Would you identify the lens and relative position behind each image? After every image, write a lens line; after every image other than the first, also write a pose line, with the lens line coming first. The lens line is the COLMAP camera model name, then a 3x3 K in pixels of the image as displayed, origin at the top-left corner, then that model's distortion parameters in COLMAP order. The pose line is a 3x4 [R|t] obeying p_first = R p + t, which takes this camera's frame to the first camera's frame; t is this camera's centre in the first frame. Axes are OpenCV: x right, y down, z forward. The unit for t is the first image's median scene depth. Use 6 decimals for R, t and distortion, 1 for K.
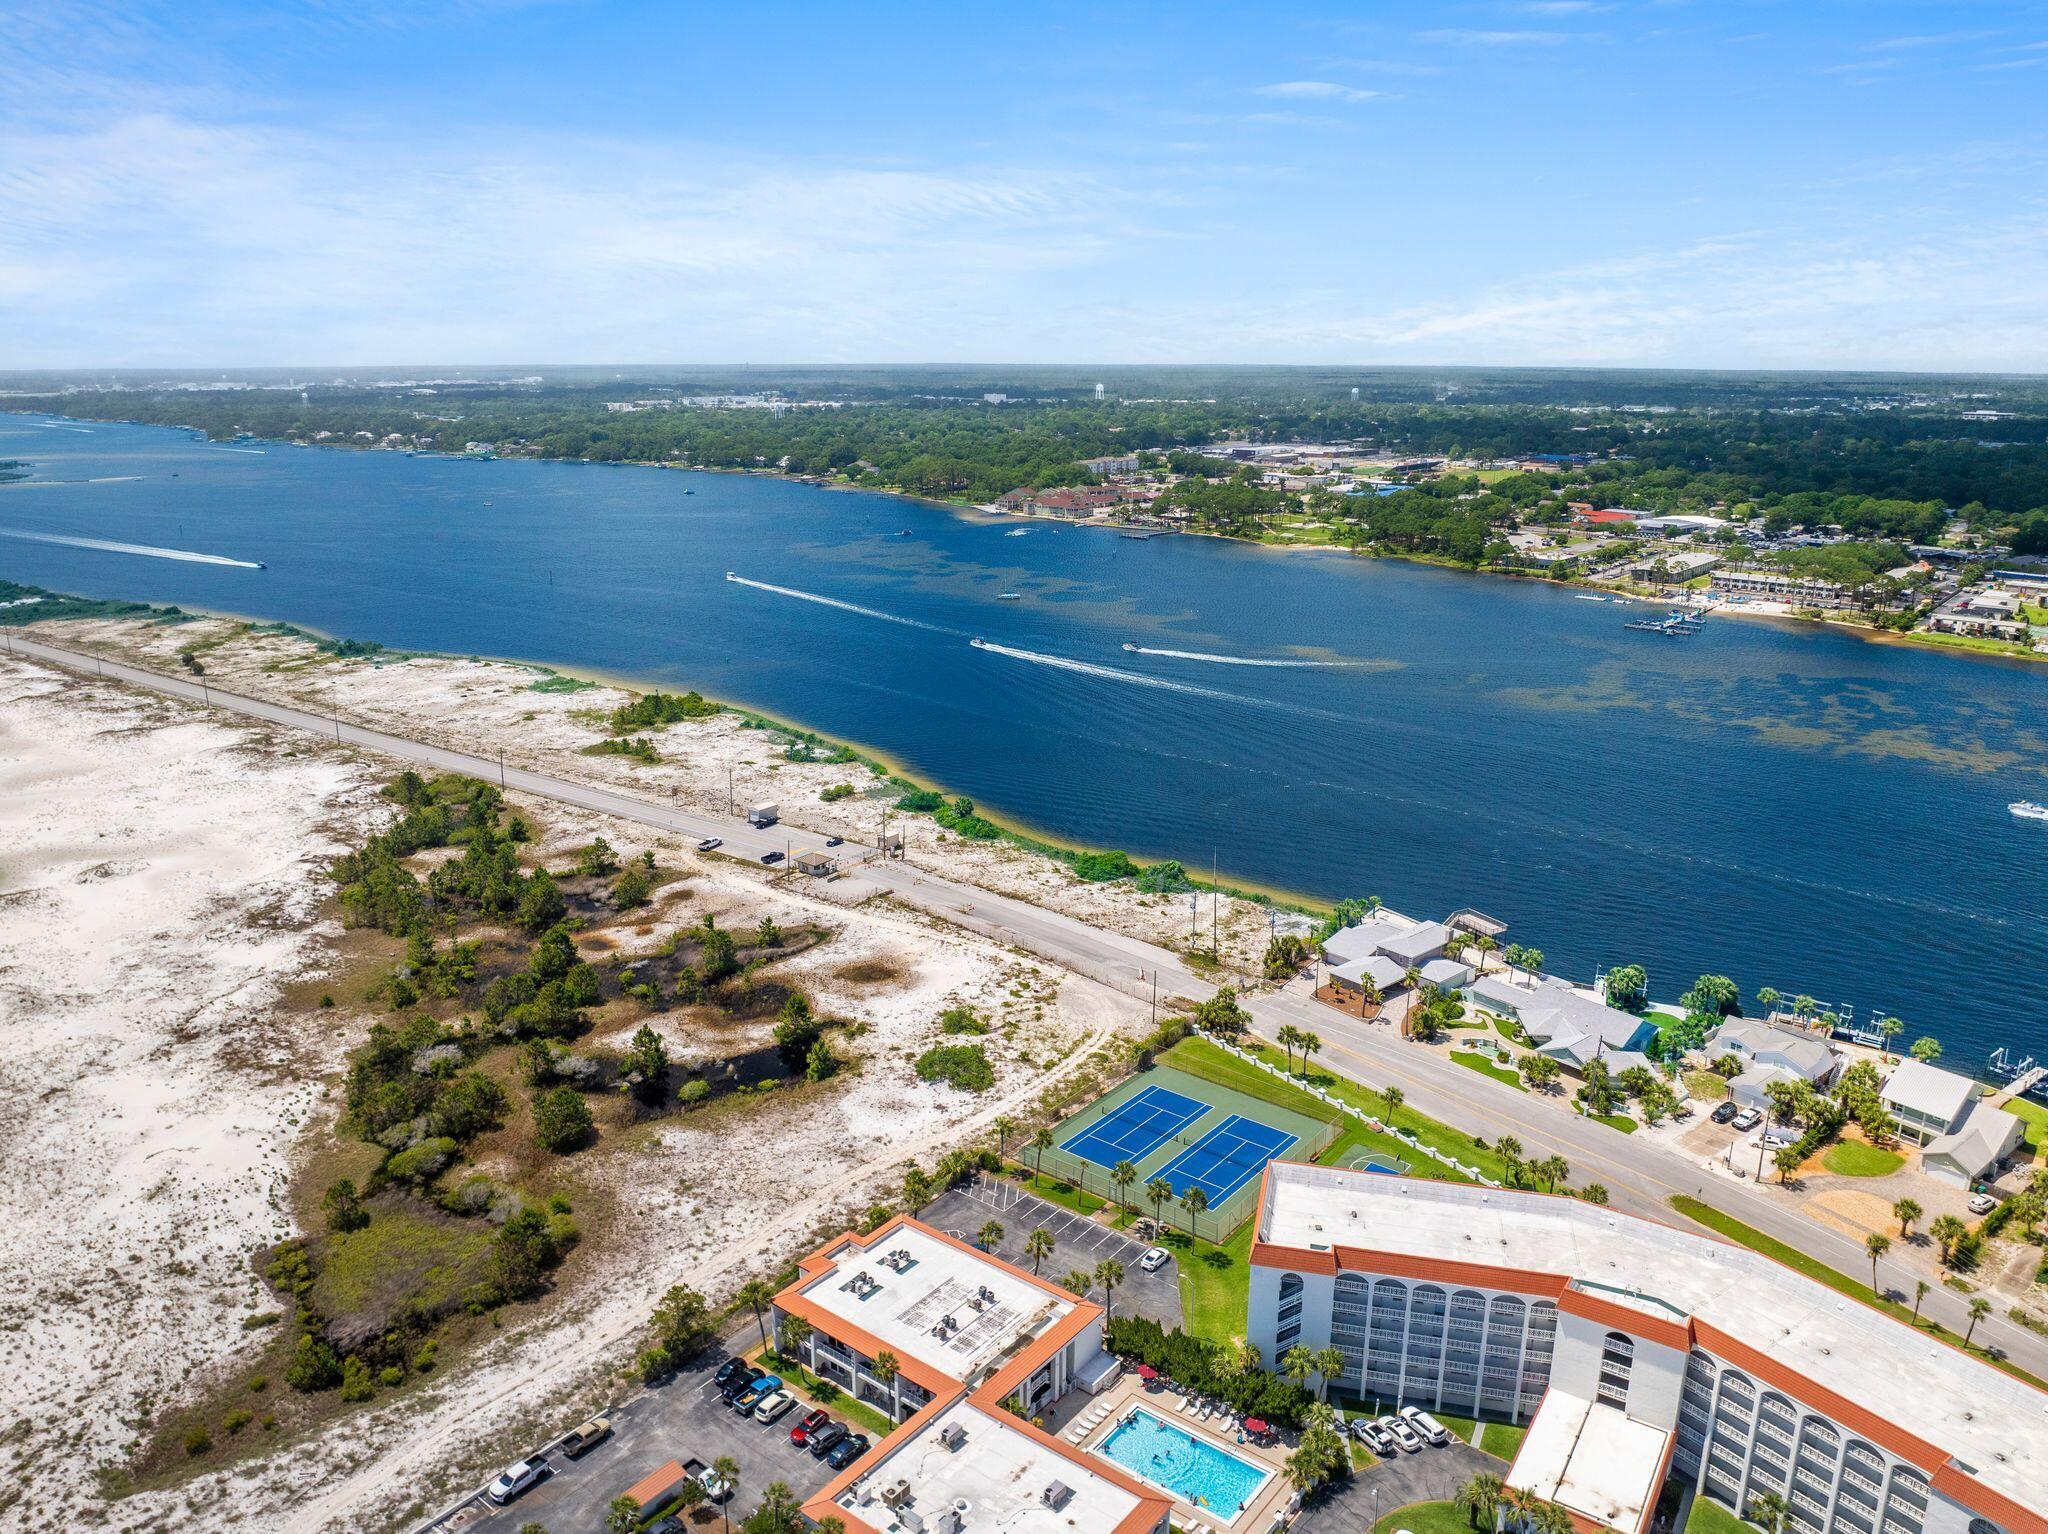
lens RADIAL K [[1438.9, 0, 1026.0], [0, 1438.9, 757.3], [0, 0, 1]] dist [-0.024494, -0.022999]
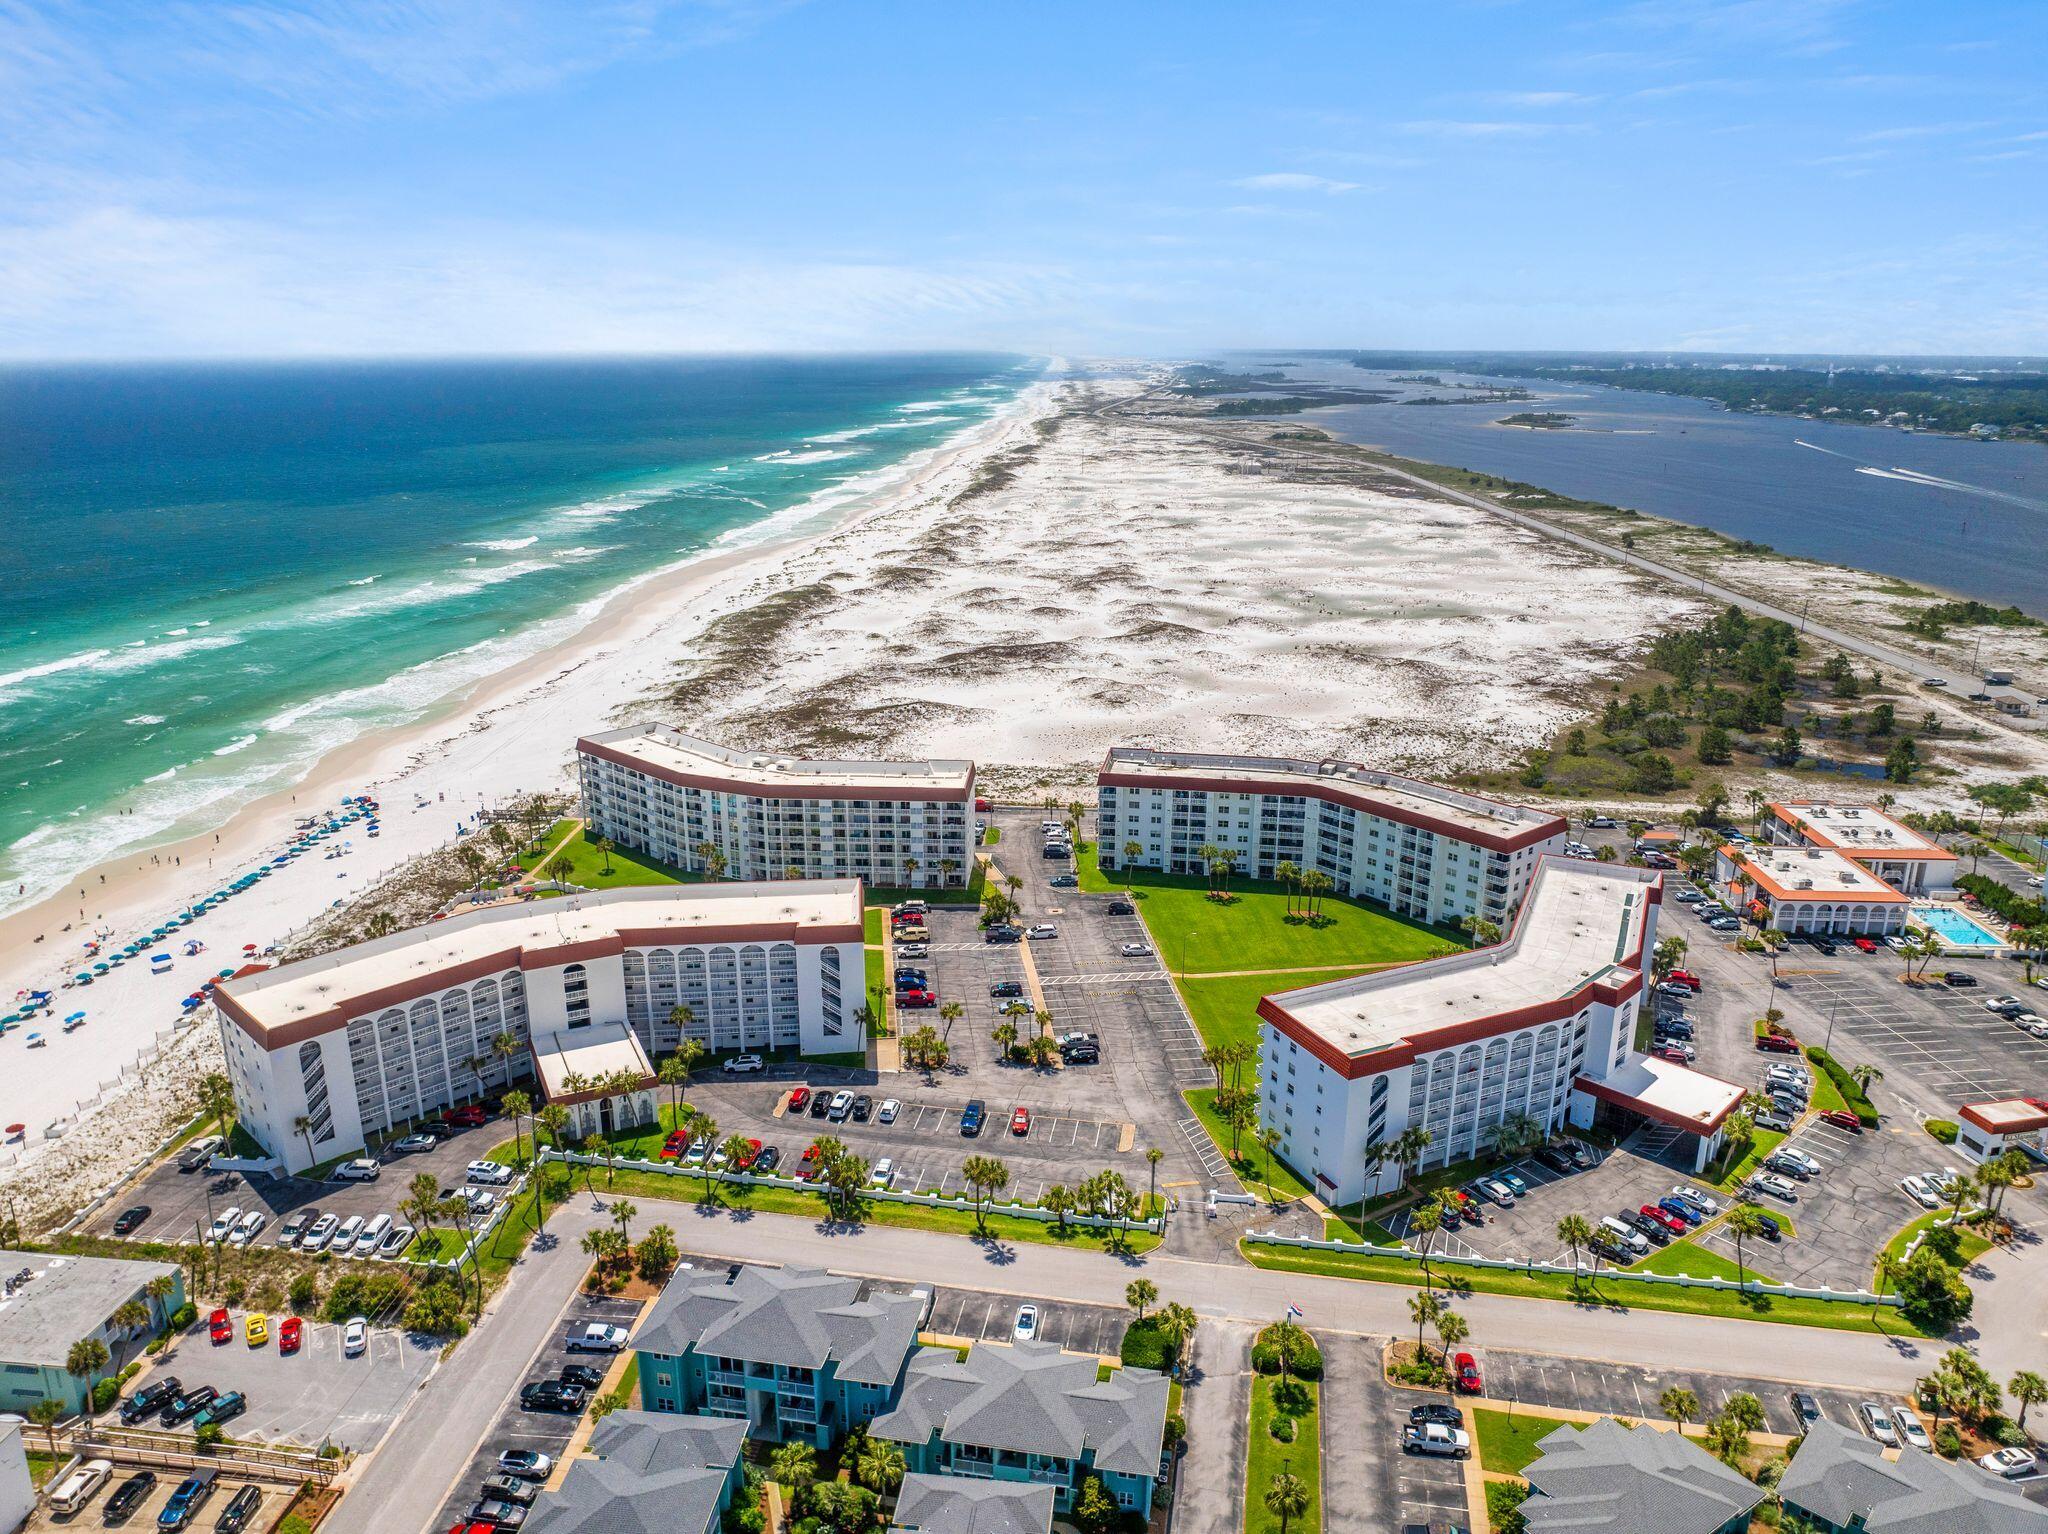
lens RADIAL K [[1438.9, 0, 1026.0], [0, 1438.9, 757.3], [0, 0, 1]] dist [-0.024494, -0.022999]
pose [[0.564389, 0.221568, -0.795219, 0.212821], [-0.215697, 0.969423, 0.117020, 0.094749], [0.796831, 0.105482, 0.594923, -0.238955]]
